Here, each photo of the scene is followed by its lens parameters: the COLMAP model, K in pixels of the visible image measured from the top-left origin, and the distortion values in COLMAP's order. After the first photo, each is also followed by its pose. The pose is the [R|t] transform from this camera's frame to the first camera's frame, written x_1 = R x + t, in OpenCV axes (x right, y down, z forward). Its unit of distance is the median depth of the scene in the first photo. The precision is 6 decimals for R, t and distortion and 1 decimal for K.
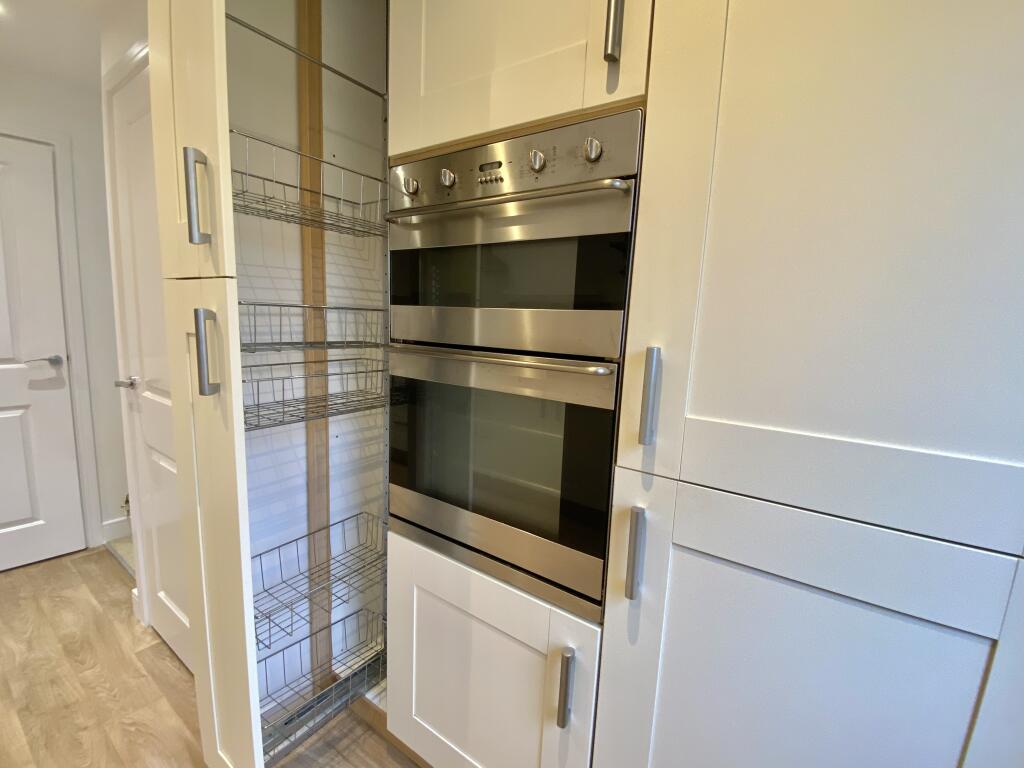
lens RADIAL K [[432.1, 0, 501.2], [0, 432.1, 385.8], [0, 0, 1]] dist [0.001950, -0.015583]
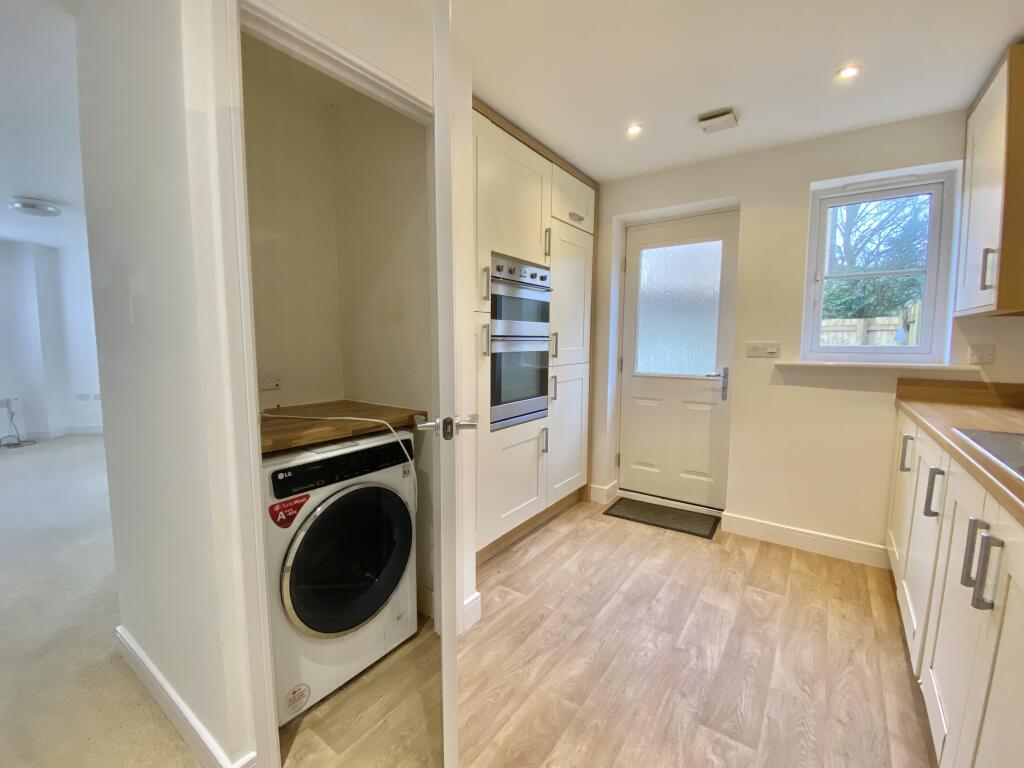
lens RADIAL K [[432.1, 0, 501.2], [0, 432.1, 385.8], [0, 0, 1]] dist [0.001950, -0.015583]
pose [[0.010708, -0.145422, 0.989312, -3.048371], [0.149131, 0.978536, 0.142224, -0.208380], [-0.988759, 0.146015, 0.032165, 1.192002]]
